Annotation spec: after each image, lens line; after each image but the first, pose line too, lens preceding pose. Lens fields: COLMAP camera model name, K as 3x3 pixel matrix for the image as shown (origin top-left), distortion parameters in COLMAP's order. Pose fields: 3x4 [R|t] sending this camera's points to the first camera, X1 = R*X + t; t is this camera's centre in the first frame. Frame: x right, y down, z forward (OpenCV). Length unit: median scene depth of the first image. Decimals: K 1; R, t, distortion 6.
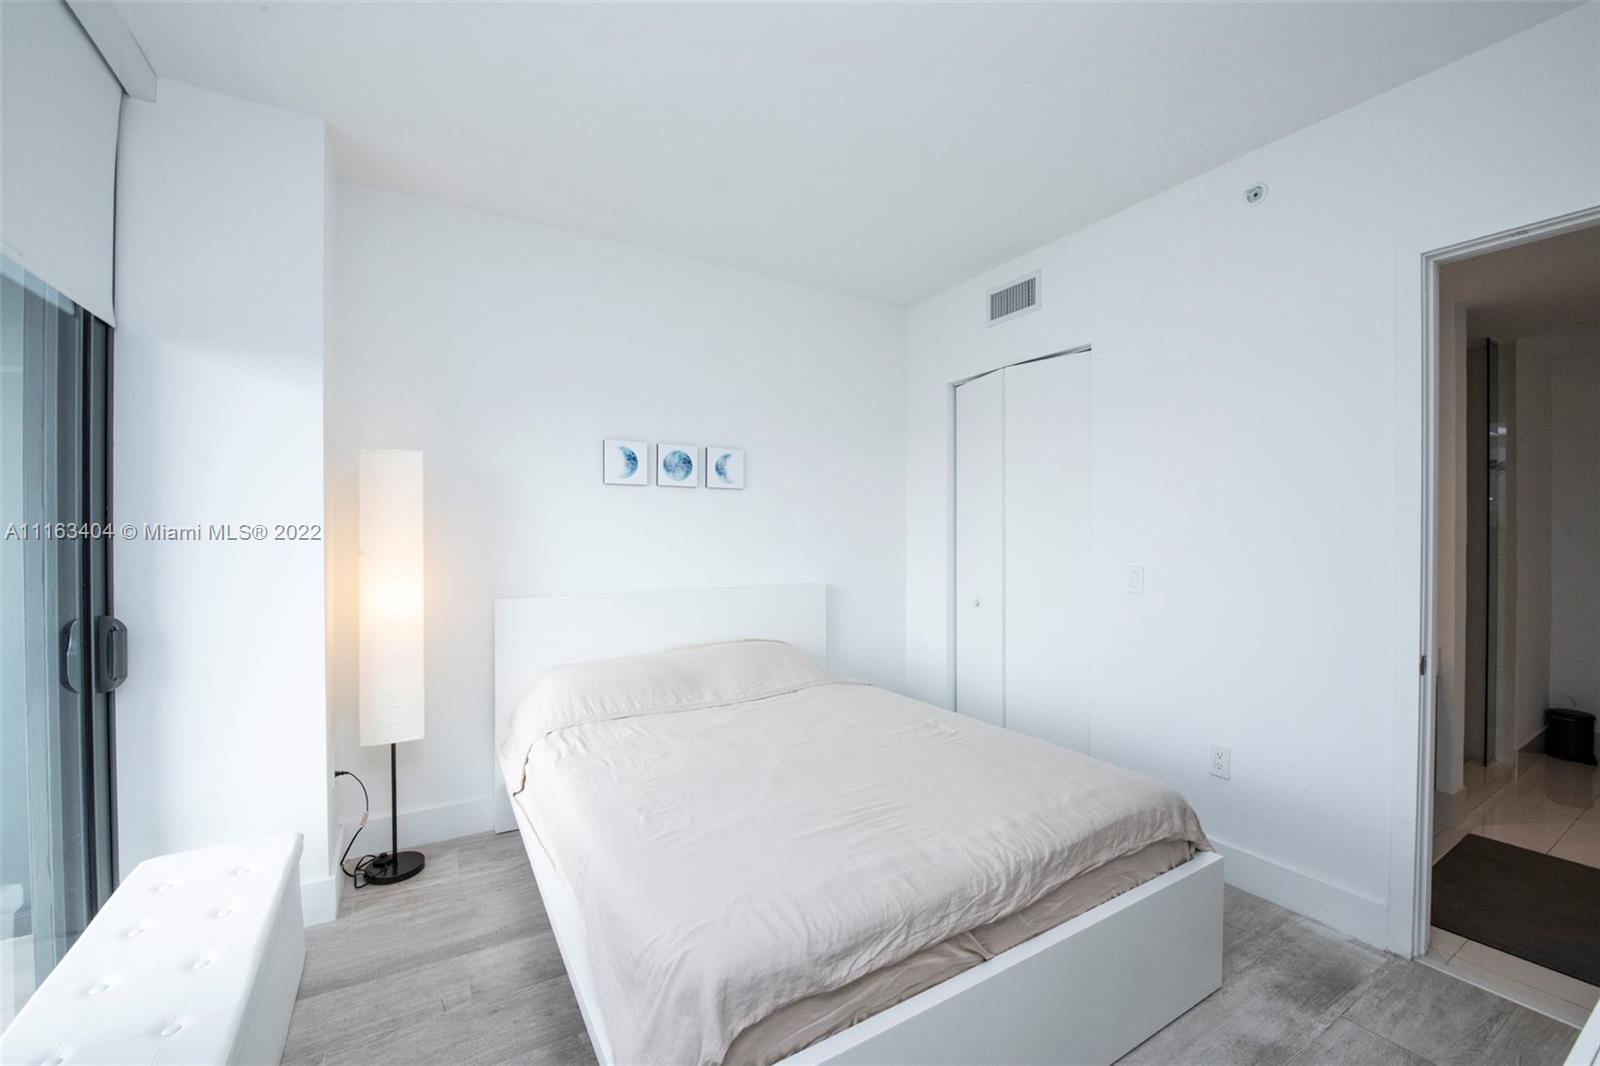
lens RADIAL K [[638.6, 0, 801.3], [0, 638.6, 535.3], [0, 0, 1]] dist [-0.017932, -0.000570]
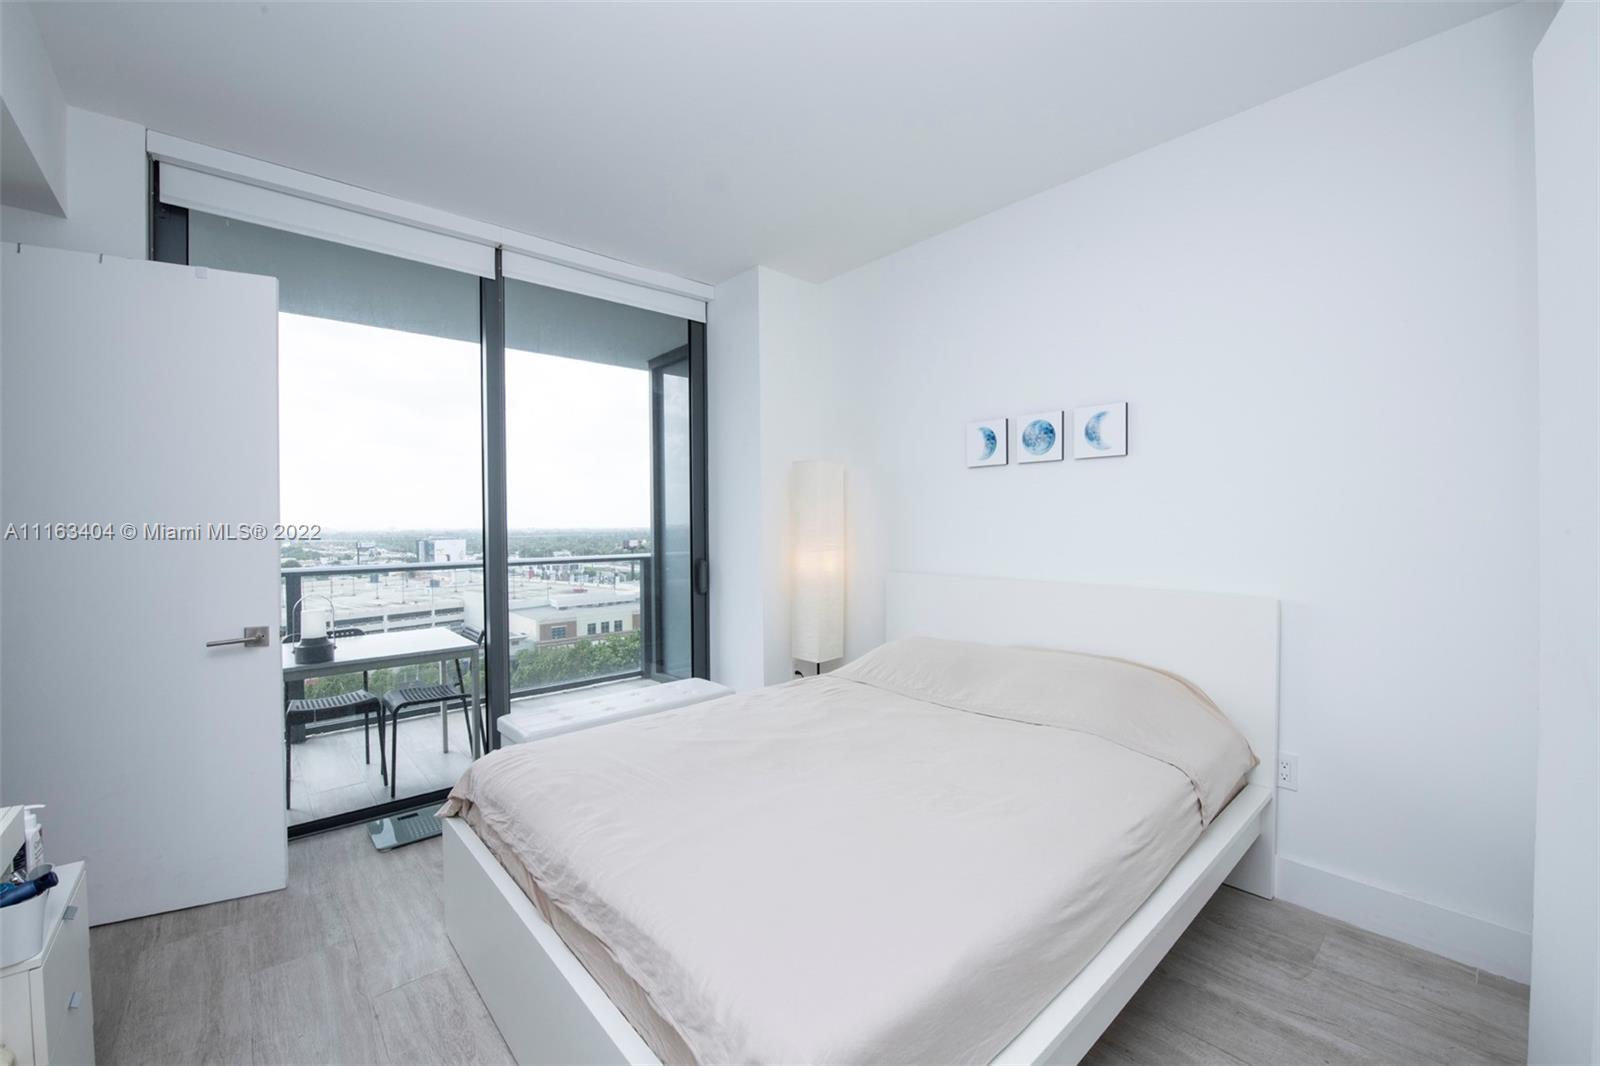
lens RADIAL K [[638.6, 0, 801.3], [0, 638.6, 535.3], [0, 0, 1]] dist [-0.017932, -0.000570]
pose [[0.187359, 0.019019, -0.982107, 0.601725], [0.000596, 0.999810, 0.019476, 0.006026], [0.982291, -0.004234, 0.187312, 0.528534]]
